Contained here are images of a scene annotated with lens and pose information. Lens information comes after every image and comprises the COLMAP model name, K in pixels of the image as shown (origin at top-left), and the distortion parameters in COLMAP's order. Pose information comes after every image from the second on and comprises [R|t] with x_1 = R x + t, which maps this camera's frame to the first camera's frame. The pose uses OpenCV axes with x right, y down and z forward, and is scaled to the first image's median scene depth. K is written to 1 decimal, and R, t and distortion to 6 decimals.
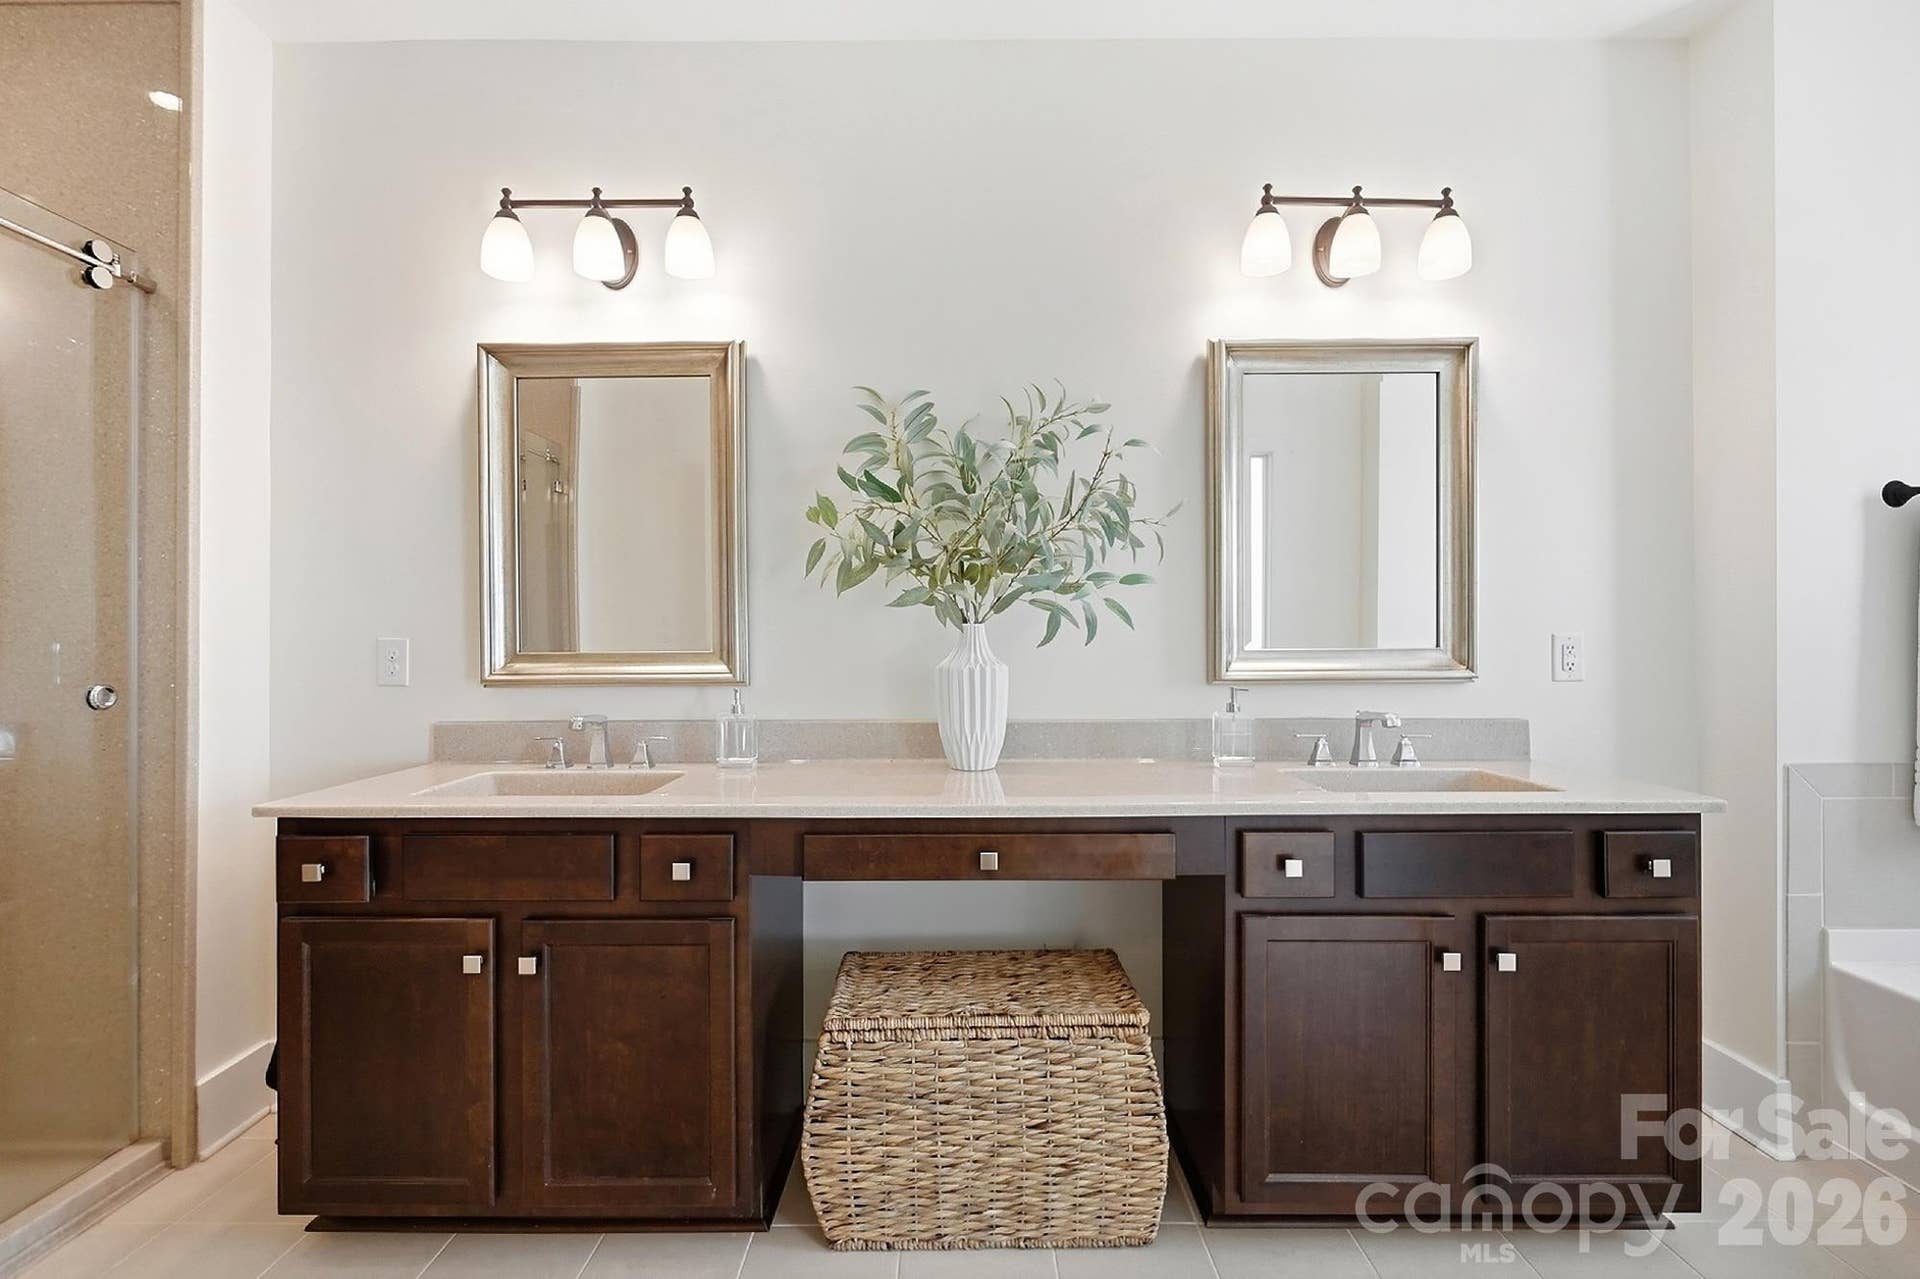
lens RADIAL K [[847.2, 0, 958.7], [0, 847.2, 634.7], [0, 0, 1]] dist [-0.003540, -0.000563]
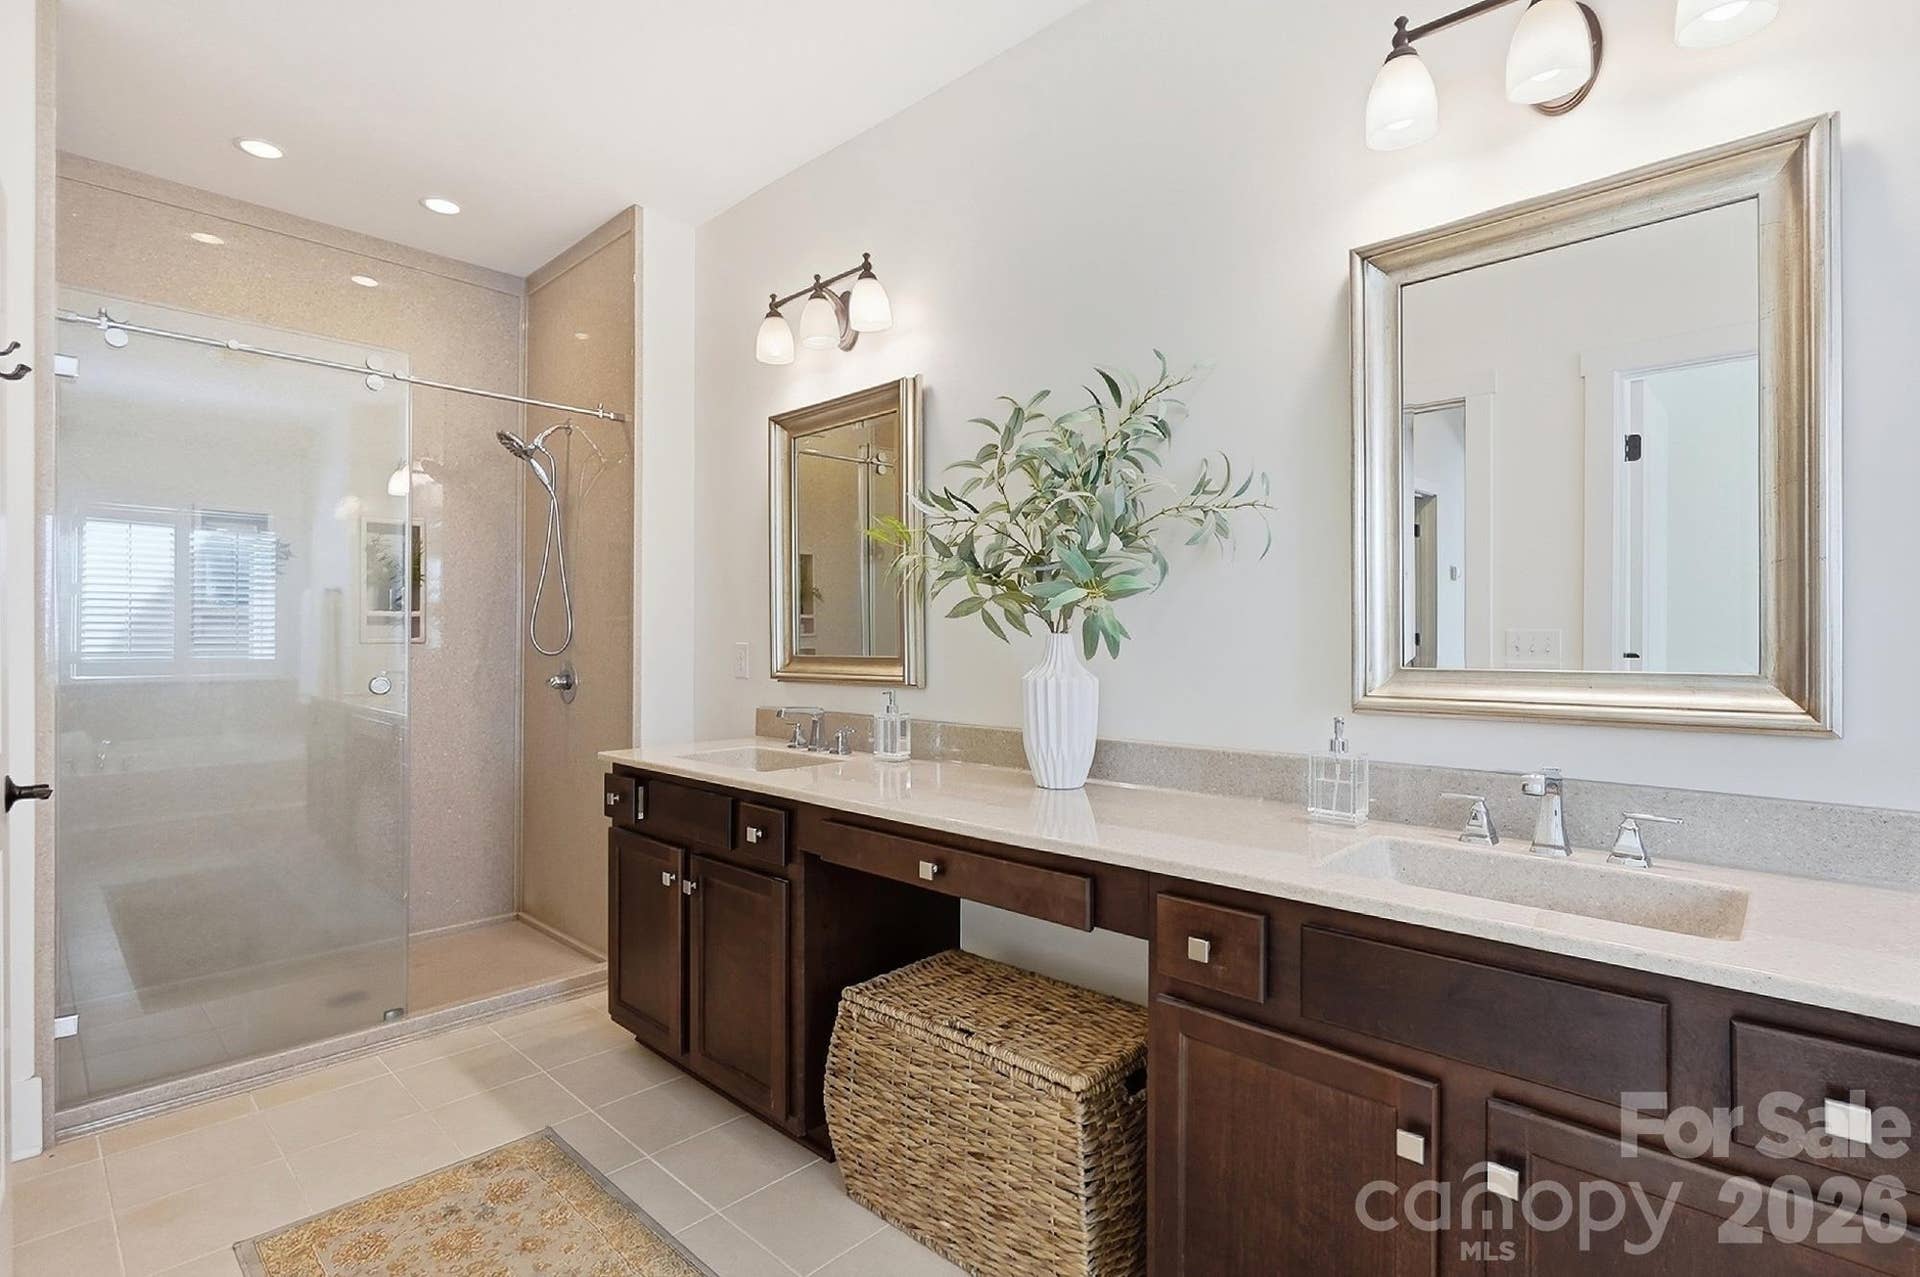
lens RADIAL K [[911.4, 0, 958.3], [0, 911.4, 640.3], [0, 0, 1]] dist [-0.002009, -0.000483]
pose [[0.727876, 0.005014, -0.685690, 0.777756], [-0.000054, 0.999974, 0.007255, -0.014444], [0.685708, -0.005244, 0.727858, 0.229020]]
